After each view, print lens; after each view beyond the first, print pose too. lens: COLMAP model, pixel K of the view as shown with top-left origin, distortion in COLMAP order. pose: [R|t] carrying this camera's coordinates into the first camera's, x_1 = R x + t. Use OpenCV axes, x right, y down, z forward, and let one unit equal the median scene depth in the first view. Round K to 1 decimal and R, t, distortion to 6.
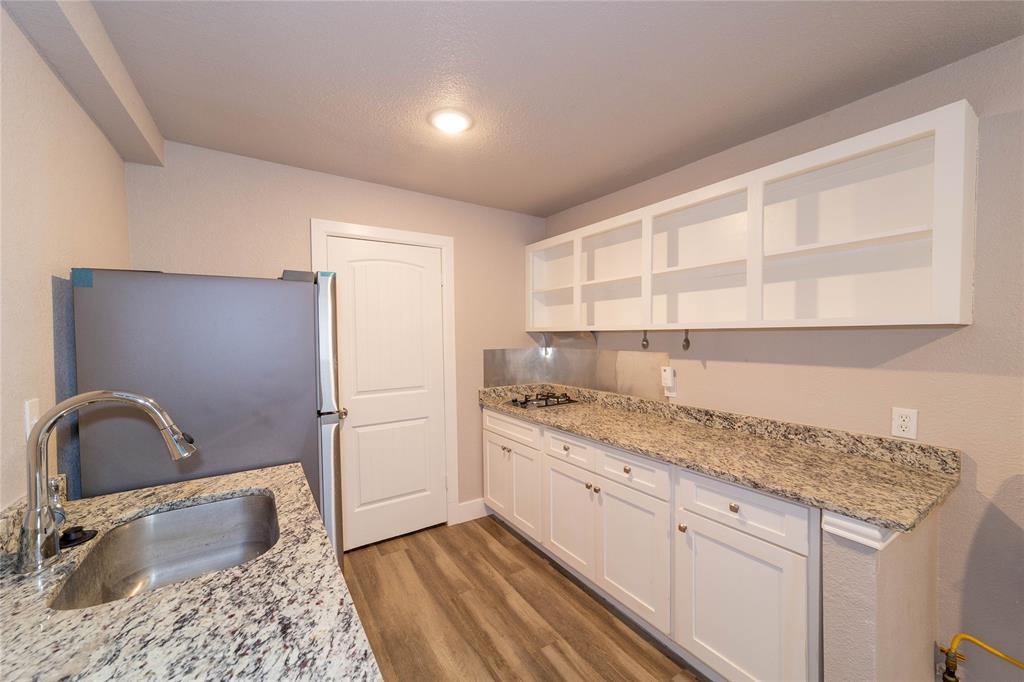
lens RADIAL K [[384.7, 0, 496.6], [0, 384.7, 343.4], [0, 0, 1]] dist [0.000190, -0.008798]
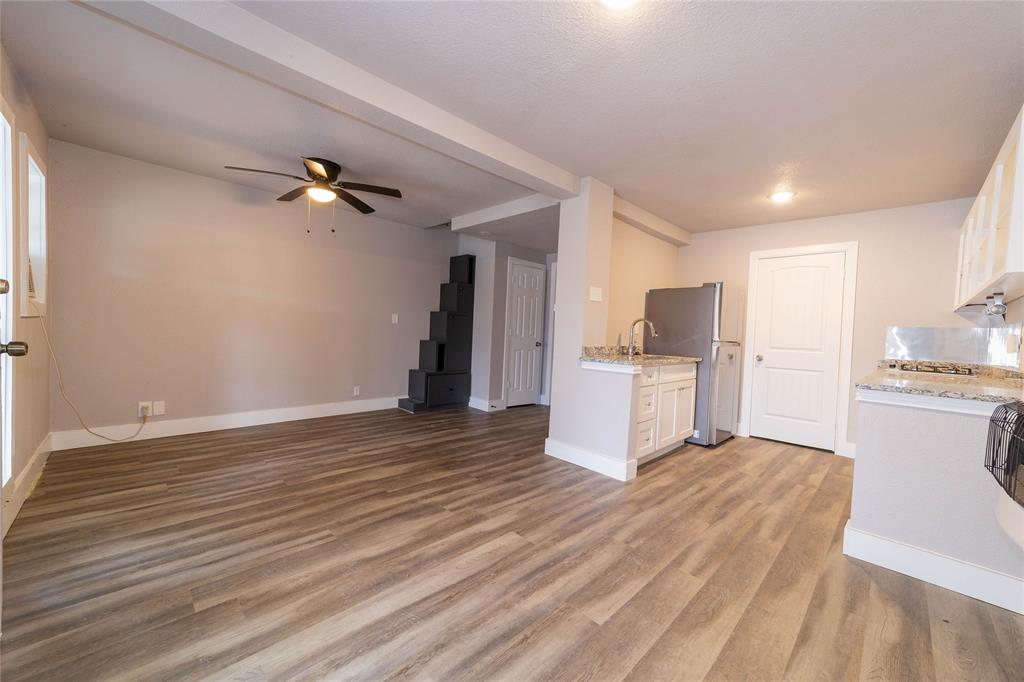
lens RADIAL K [[394.3, 0, 514.9], [0, 394.3, 351.6], [0, 0, 1]] dist [-0.015143, 0.007090]
pose [[0.210906, 0.068096, -0.975132, 1.168116], [-0.069480, 0.996092, 0.054532, 0.138964], [0.975034, 0.056251, 0.214813, -0.515312]]
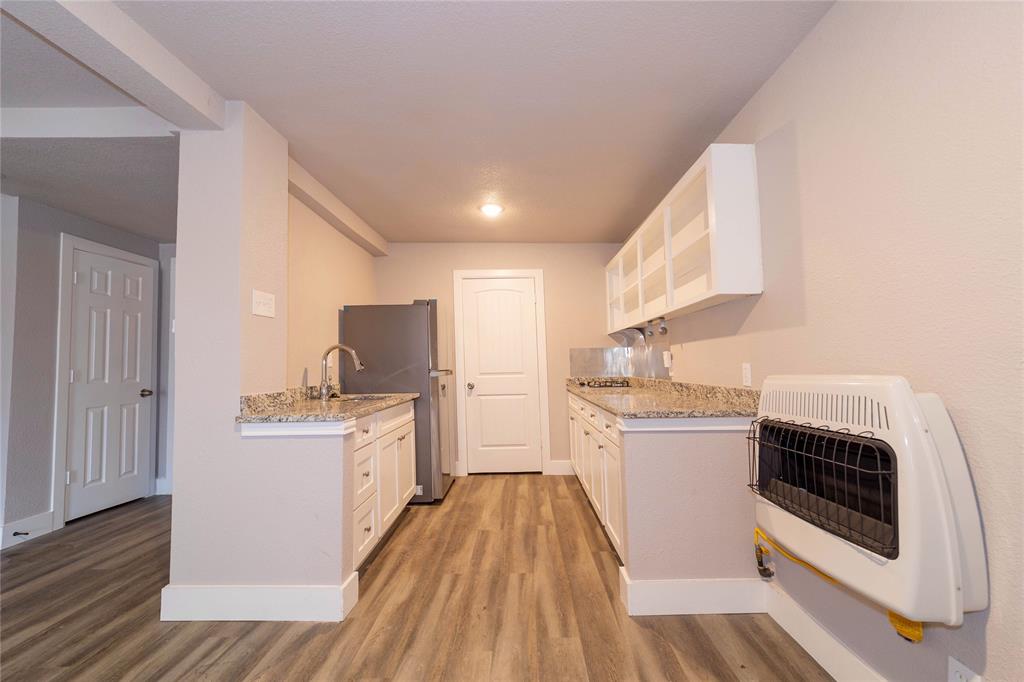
lens RADIAL K [[394.3, 0, 514.9], [0, 394.3, 351.6], [0, 0, 1]] dist [-0.015143, 0.007090]
pose [[0.844997, -0.018199, -0.534461, 0.683285], [-0.009719, 0.998733, -0.049374, 0.124497], [0.534683, 0.046915, 0.843750, -0.334427]]
